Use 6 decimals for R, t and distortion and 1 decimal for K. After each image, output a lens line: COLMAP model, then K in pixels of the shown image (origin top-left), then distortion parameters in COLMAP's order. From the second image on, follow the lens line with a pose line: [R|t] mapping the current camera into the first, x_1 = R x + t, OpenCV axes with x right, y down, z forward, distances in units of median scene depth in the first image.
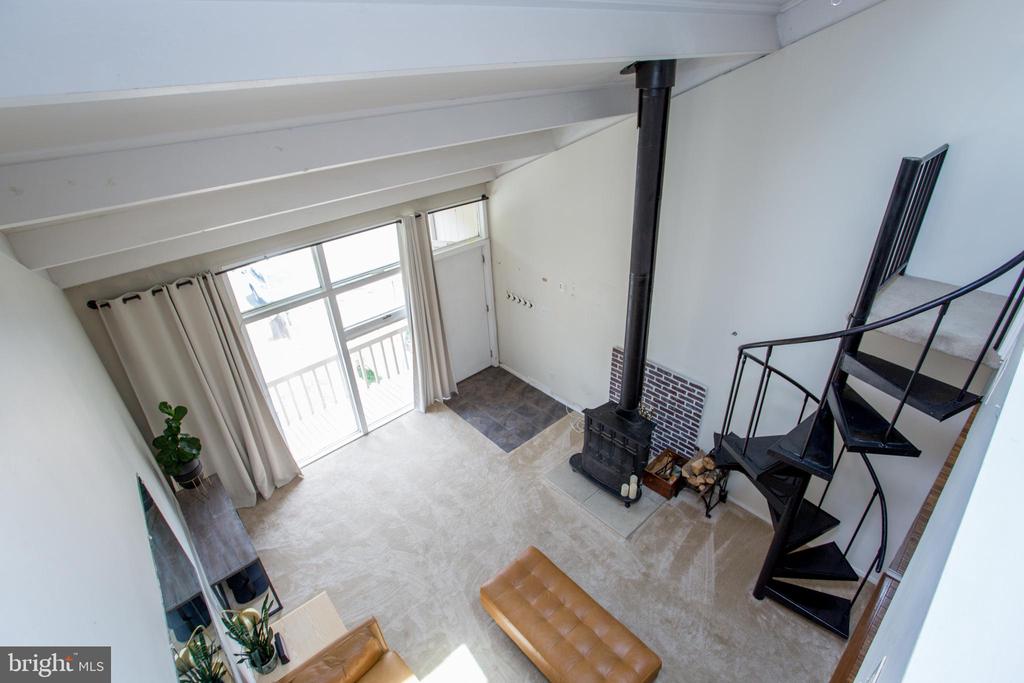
lens RADIAL K [[498.4, 0, 504.8], [0, 498.4, 340.6], [0, 0, 1]] dist [-0.059907, 0.021714]
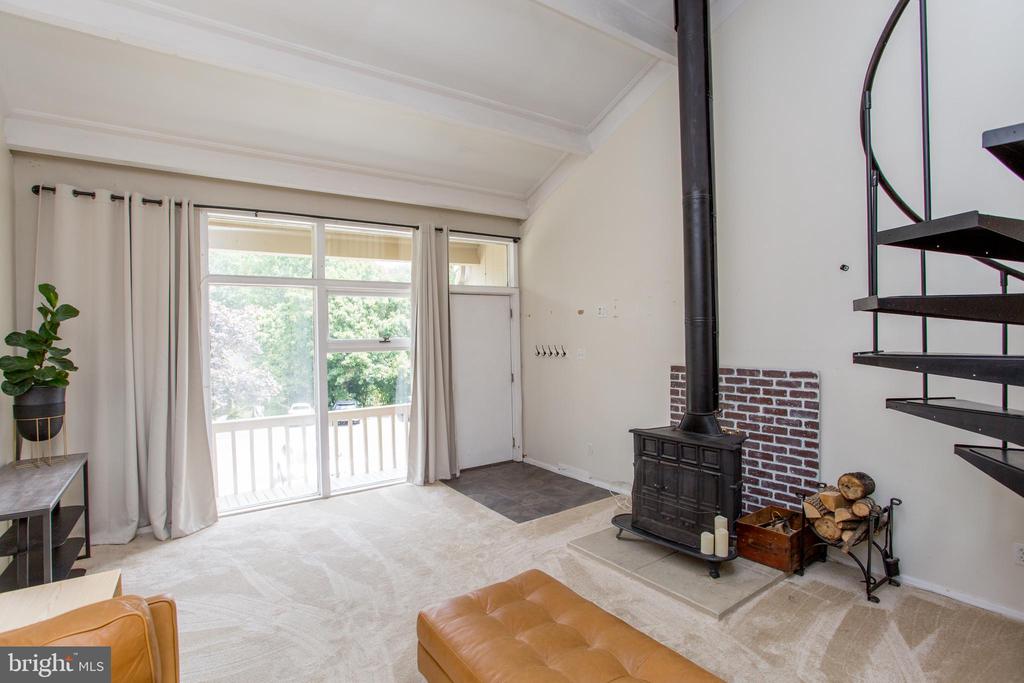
lens RADIAL K [[498.4, 0, 505.8], [0, 498.4, 337.5], [0, 0, 1]] dist [-0.059907, 0.021714]
pose [[0.992721, 0.039050, -0.113931, 0.060784], [-0.090056, 0.868799, -0.486907, 0.372591], [0.079970, 0.493623, 0.865991, 0.344749]]
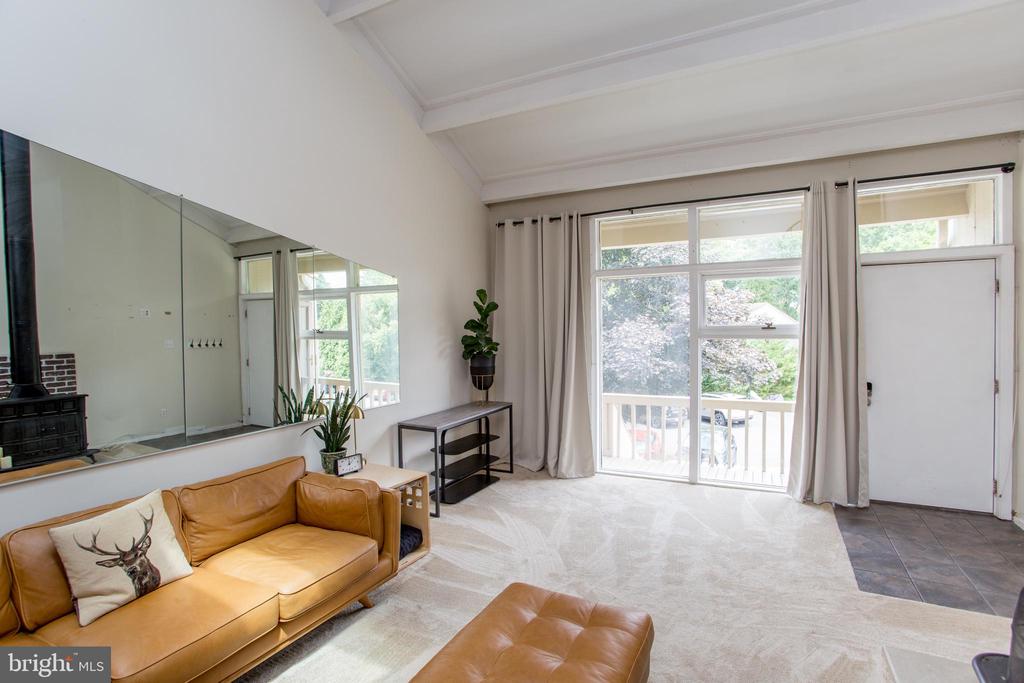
lens RADIAL K [[498.4, 0, 510.7], [0, 498.4, 336.9], [0, 0, 1]] dist [-0.059907, 0.021714]
pose [[0.372911, 0.073933, -0.924917, 0.318434], [-0.466100, 0.876850, -0.117833, 0.250977], [0.802302, 0.475045, 0.361447, 0.513260]]
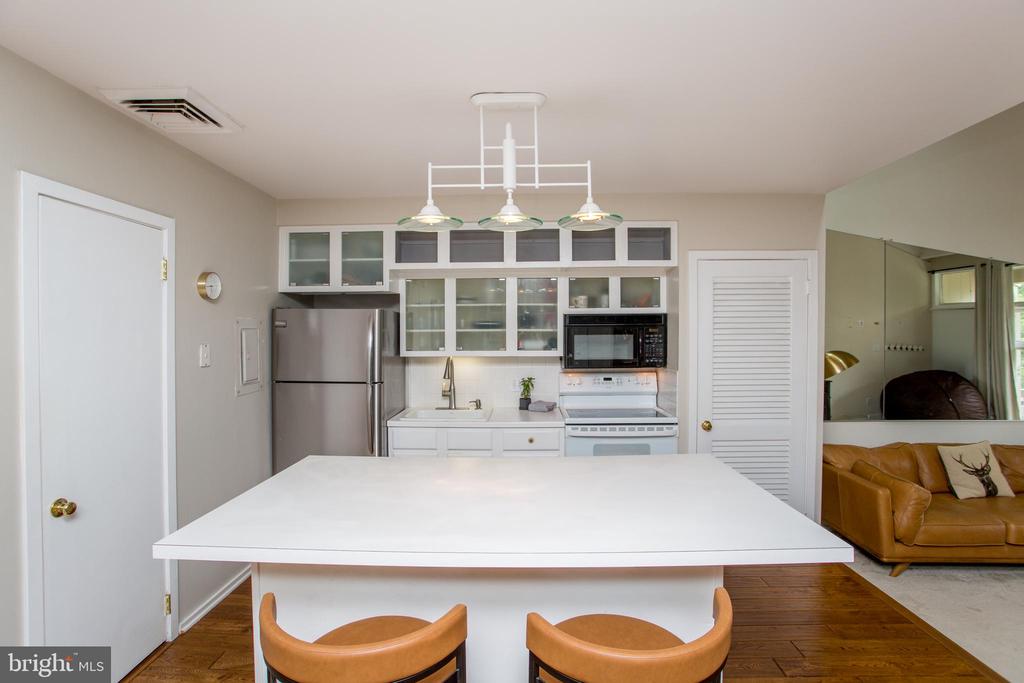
lens RADIAL K [[498.4, 0, 499.3], [0, 498.4, 335.5], [0, 0, 1]] dist [-0.059907, 0.021714]
pose [[-0.670355, 0.069778, -0.738752, 0.793700], [-0.330088, 0.863601, 0.381097, 0.295284], [0.664579, 0.499324, -0.555887, 0.326193]]
